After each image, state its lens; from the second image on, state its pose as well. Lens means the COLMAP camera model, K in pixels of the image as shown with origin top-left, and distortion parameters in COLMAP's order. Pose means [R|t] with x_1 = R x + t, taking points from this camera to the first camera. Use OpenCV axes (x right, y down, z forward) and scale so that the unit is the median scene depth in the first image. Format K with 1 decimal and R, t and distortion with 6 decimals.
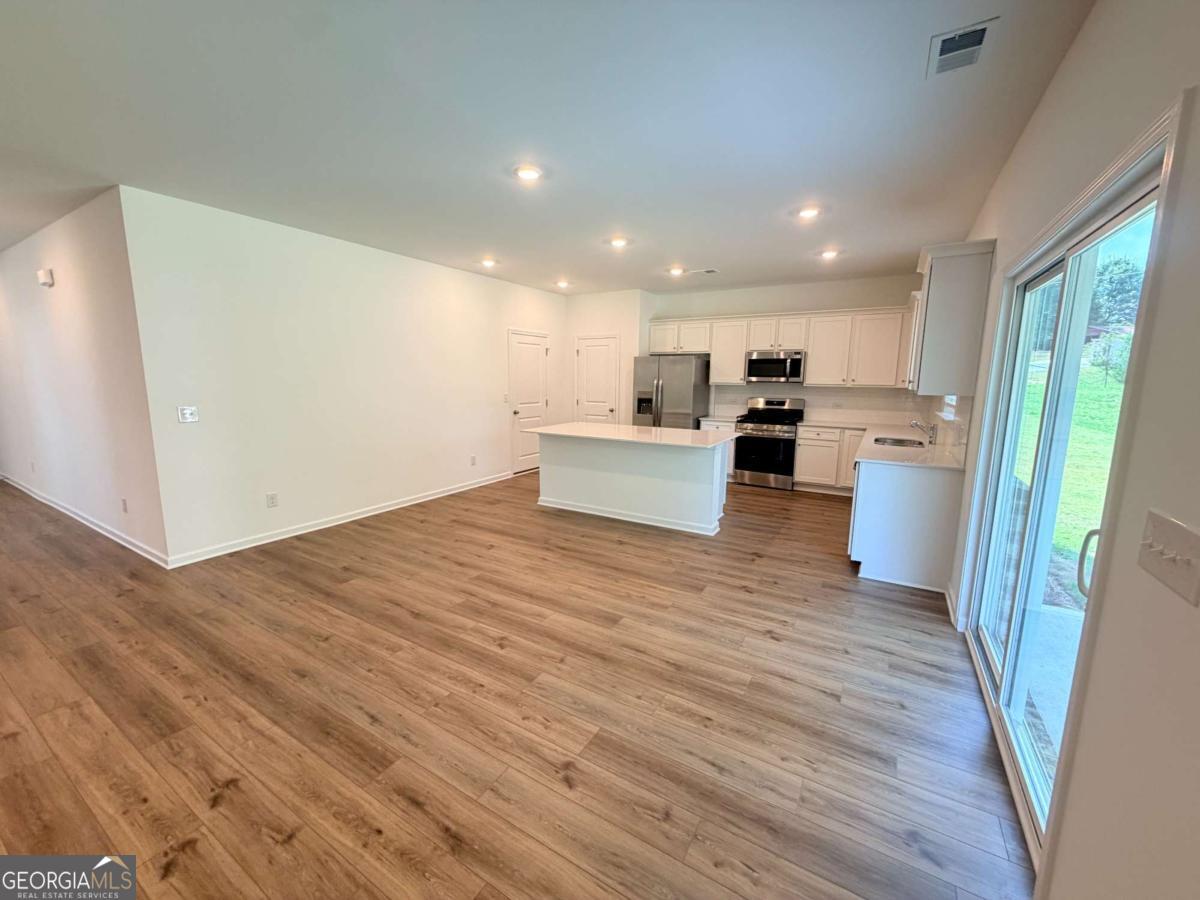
lens RADIAL K [[478.0, 0, 595.2], [0, 478.0, 450.6], [0, 0, 1]] dist [0.000887, 0.000099]
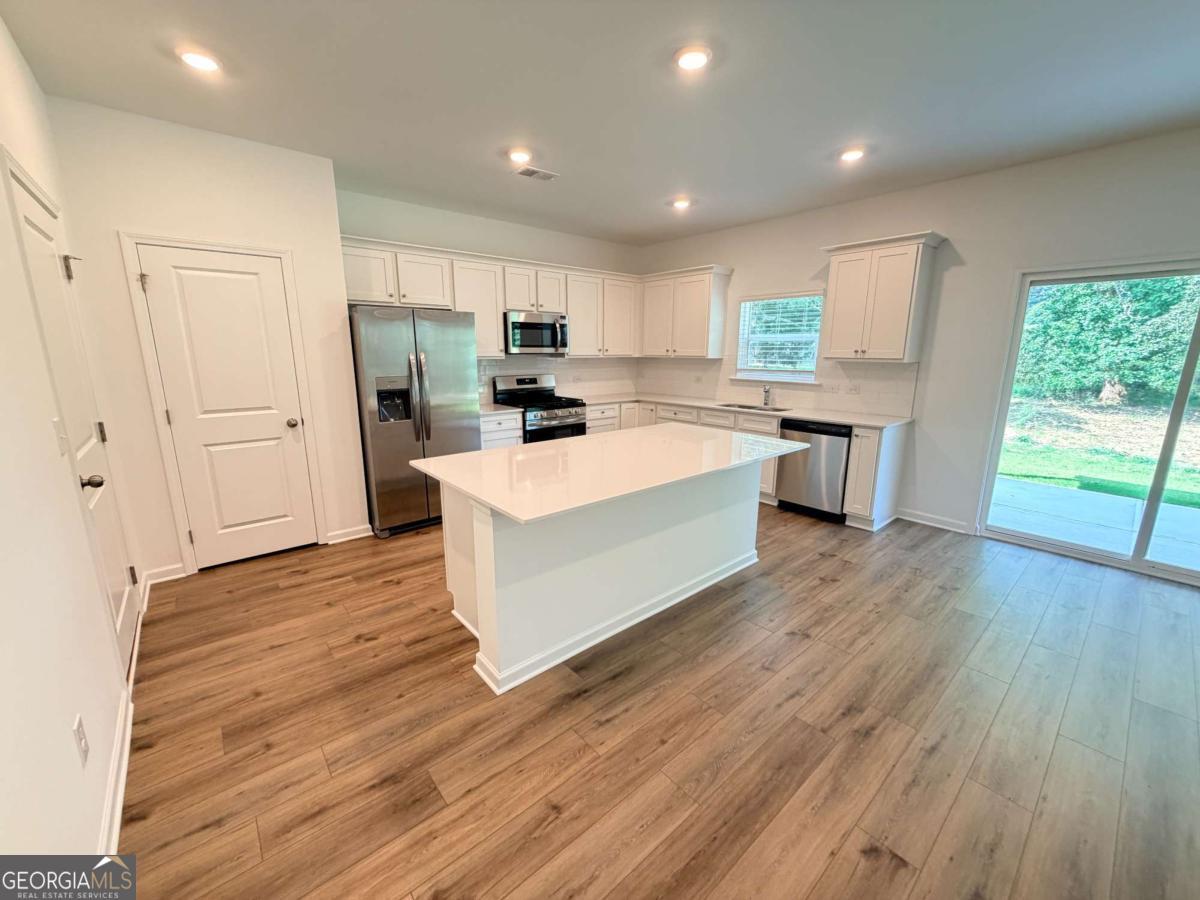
lens RADIAL K [[478.0, 0, 595.2], [0, 478.0, 450.6], [0, 0, 1]] dist [0.000887, 0.000099]
pose [[0.314691, -0.206210, 0.926524, -0.375704], [0.147492, 0.974884, 0.166878, -0.116931], [-0.937665, 0.084140, 0.337201, 0.733461]]
